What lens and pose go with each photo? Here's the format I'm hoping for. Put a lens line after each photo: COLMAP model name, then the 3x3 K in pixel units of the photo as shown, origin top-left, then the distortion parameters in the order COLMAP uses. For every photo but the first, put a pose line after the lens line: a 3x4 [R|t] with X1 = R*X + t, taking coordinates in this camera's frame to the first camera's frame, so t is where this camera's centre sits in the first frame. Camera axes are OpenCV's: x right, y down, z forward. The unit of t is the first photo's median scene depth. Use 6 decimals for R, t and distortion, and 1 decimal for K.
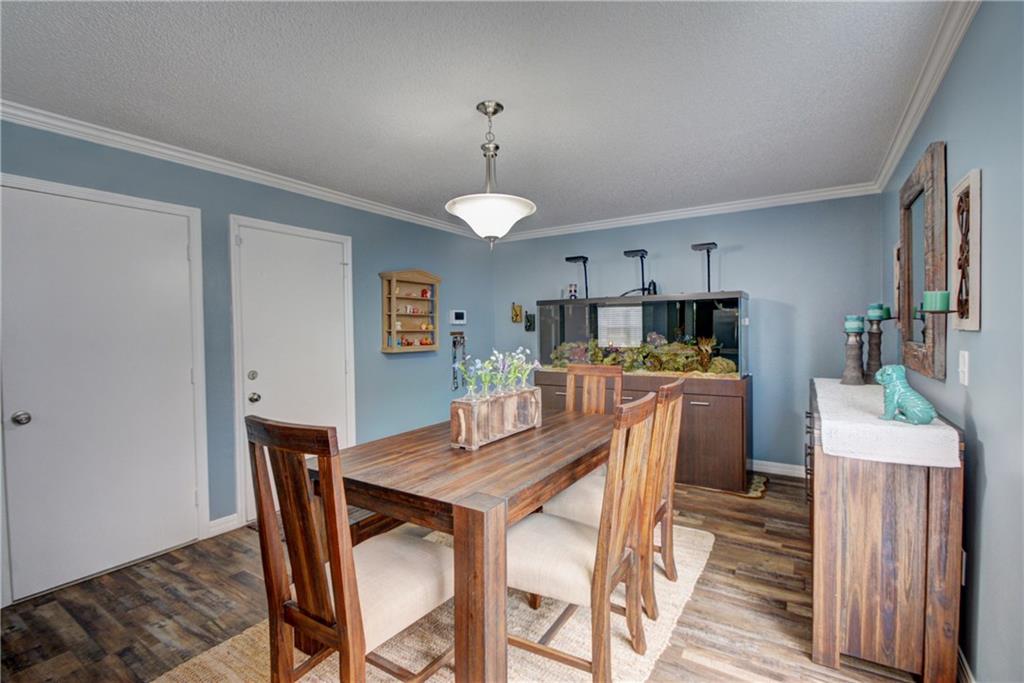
lens RADIAL K [[423.6, 0, 555.1], [0, 423.6, 335.5], [0, 0, 1]] dist [-0.011860, -0.000238]
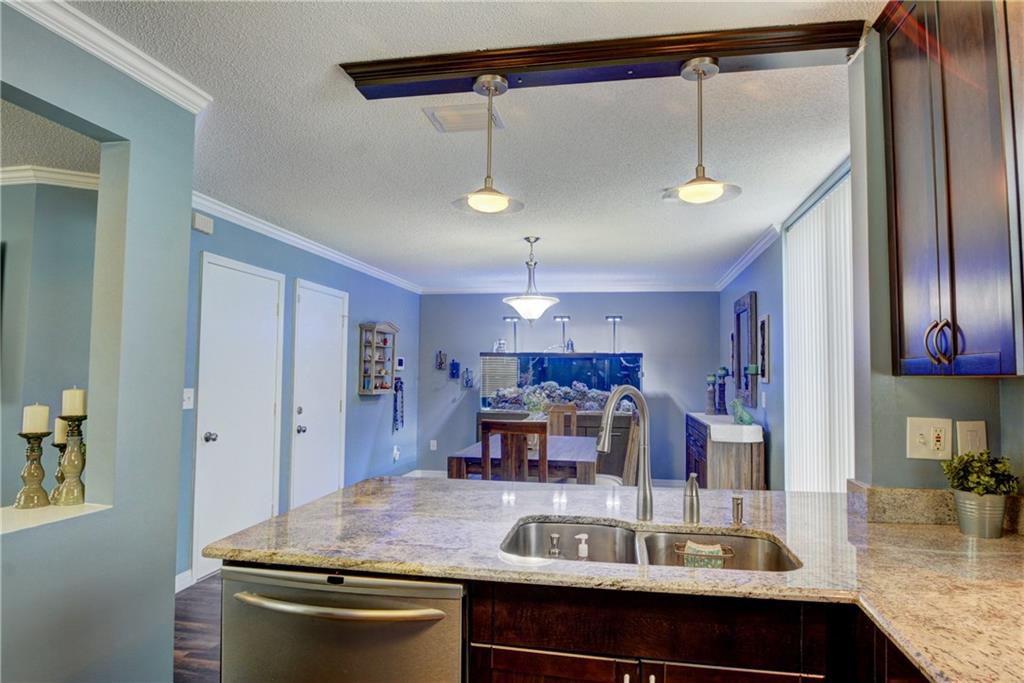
lens RADIAL K [[609.8, 0, 512.0], [0, 609.8, 341.5], [0, 0, 1]] dist [-0.002072, -0.000466]
pose [[0.929579, 0.043116, 0.366094, -1.042091], [-0.016878, 0.997073, -0.074572, 0.023393], [-0.368237, 0.063142, 0.927585, -1.089270]]
